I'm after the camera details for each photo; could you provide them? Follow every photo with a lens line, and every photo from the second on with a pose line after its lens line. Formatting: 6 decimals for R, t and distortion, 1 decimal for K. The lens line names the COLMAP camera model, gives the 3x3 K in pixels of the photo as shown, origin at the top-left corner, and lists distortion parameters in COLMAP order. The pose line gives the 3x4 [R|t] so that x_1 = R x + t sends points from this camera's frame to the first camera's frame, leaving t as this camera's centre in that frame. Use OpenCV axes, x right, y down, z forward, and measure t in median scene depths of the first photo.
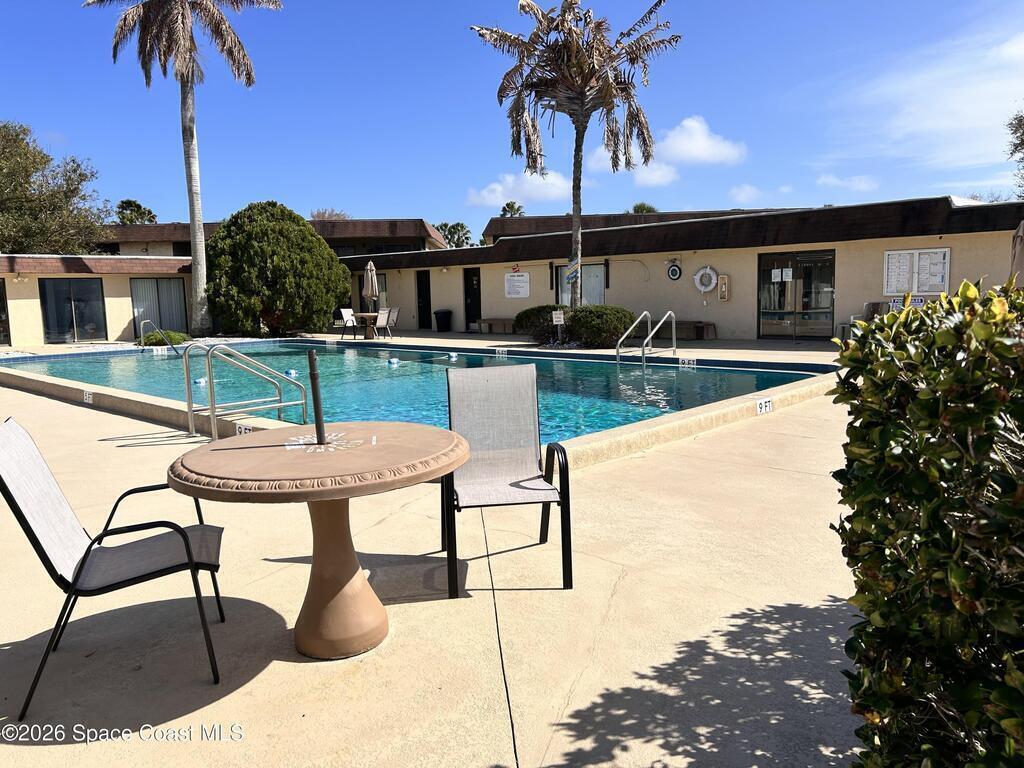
lens RADIAL K [[774.5, 0, 511.6], [0, 774.5, 389.7], [0, 0, 1]] dist [0.037961, -0.047292]
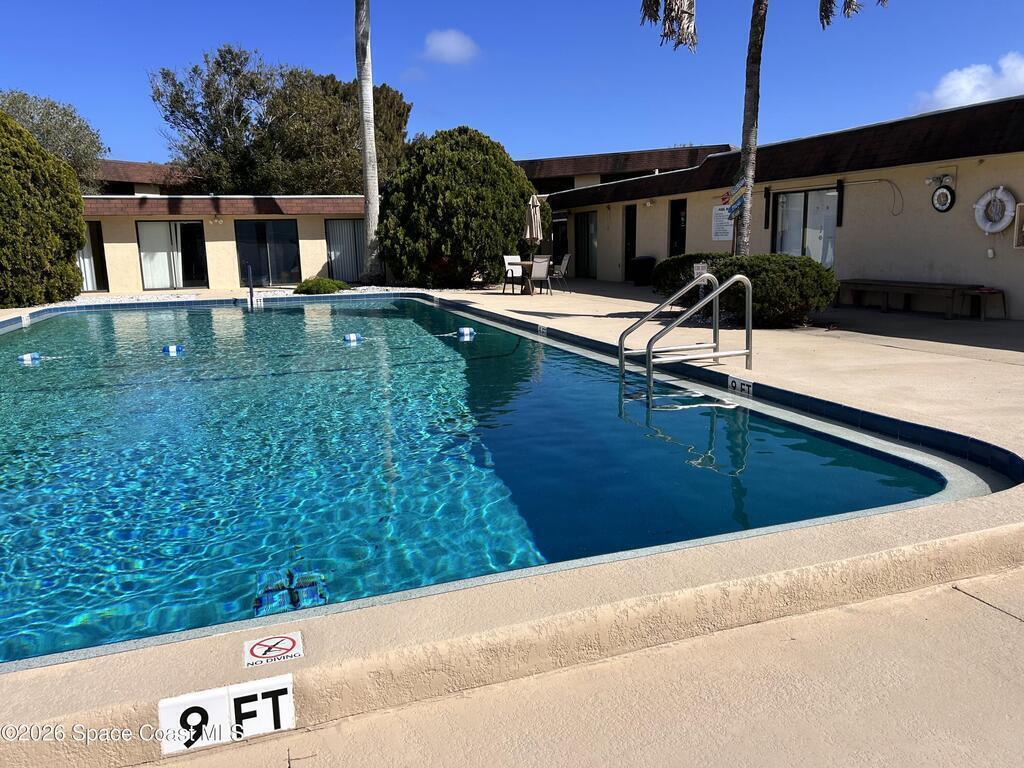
lens RADIAL K [[774.5, 0, 515.9], [0, 774.5, 384.2], [0, 0, 1]] dist [0.037961, -0.047292]
pose [[0.877752, 0.089800, -0.470624, 0.186103], [-0.057741, 0.994945, 0.082155, -0.036808], [0.475623, -0.044938, 0.878501, 0.284813]]
